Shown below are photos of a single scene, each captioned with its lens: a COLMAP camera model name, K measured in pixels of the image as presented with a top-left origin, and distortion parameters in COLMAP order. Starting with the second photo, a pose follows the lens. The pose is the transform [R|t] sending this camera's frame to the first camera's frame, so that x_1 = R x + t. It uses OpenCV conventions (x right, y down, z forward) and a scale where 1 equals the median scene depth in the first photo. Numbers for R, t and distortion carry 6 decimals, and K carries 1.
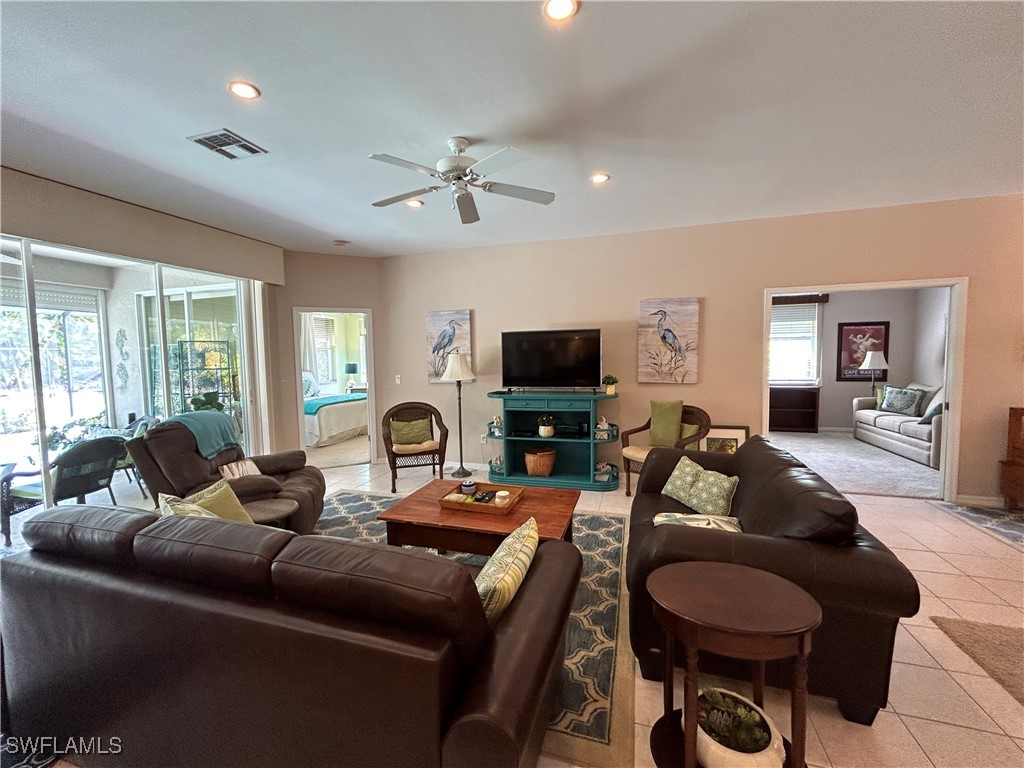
lens RADIAL K [[416.4, 0, 510.8], [0, 416.4, 381.3], [0, 0, 1]] dist [0.001083, 0.000724]
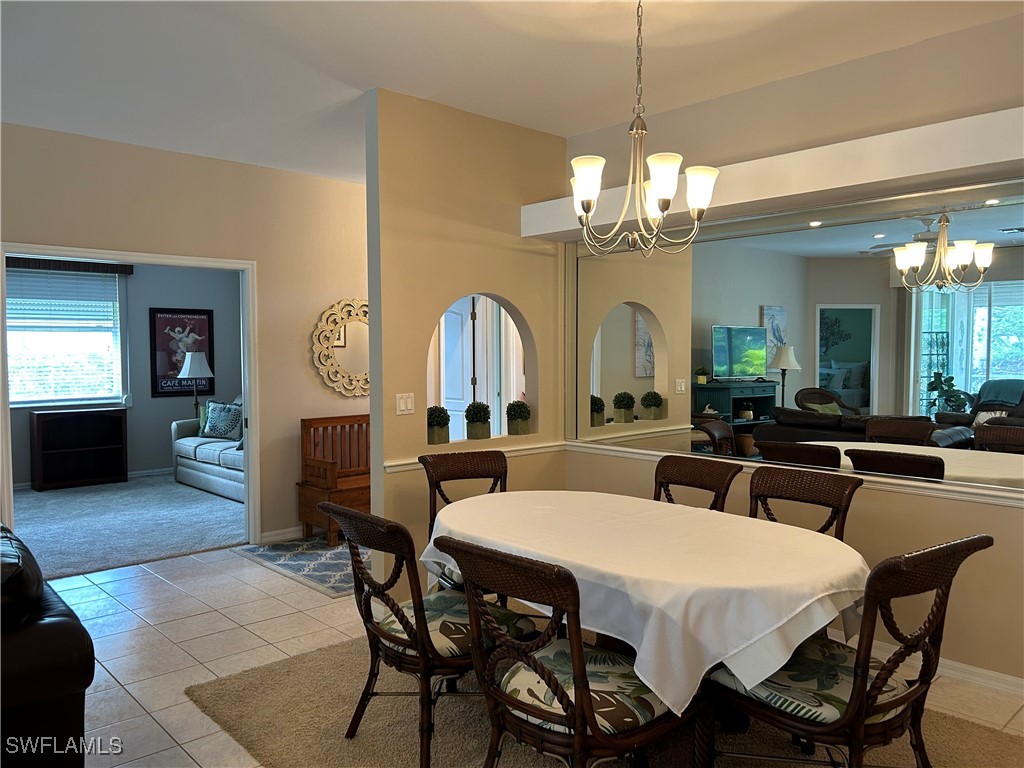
lens RADIAL K [[768.8, 0, 511.9], [0, 768.8, 385.1], [0, 0, 1]] dist [0.058249, -0.067238]
pose [[0.500801, -0.024344, 0.865220, 0.029696], [0.047278, 0.998881, 0.000740, 0.009287], [-0.864270, 0.040536, 0.501392, -0.131551]]
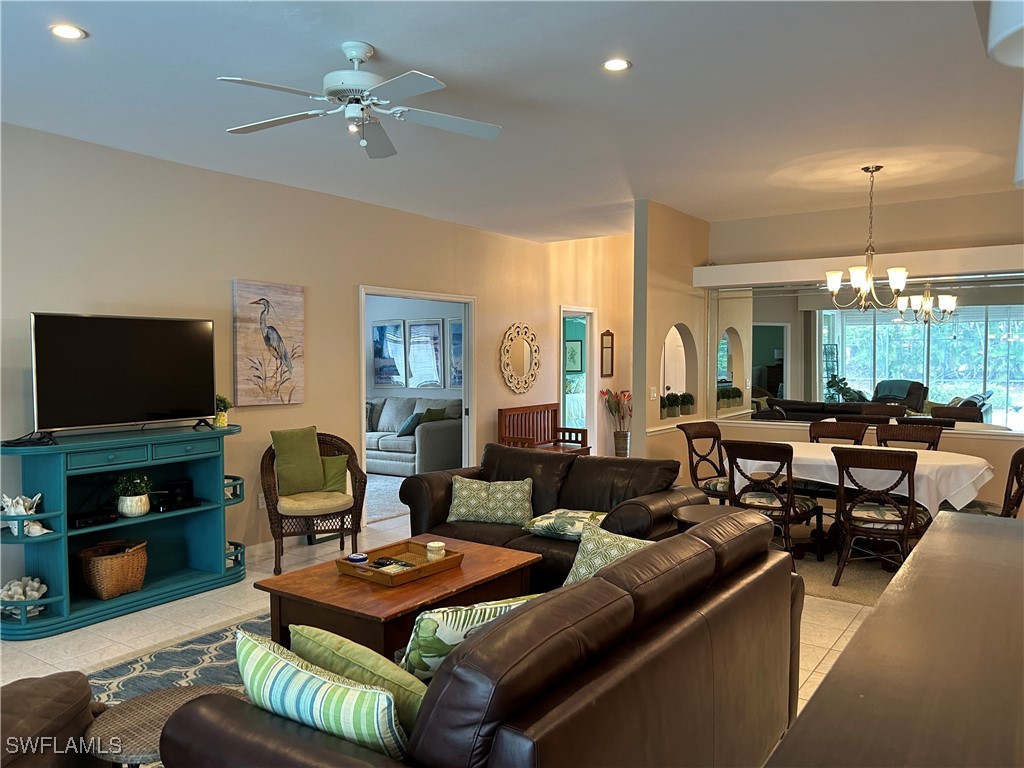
lens RADIAL K [[768.8, 0, 506.4], [0, 768.8, 389.4], [0, 0, 1]] dist [0.058249, -0.067238]
pose [[0.311435, -0.026516, 0.949898, -0.665812], [0.057200, 0.998321, 0.009114, -0.009604], [-0.948544, 0.051496, 0.312428, 0.215136]]
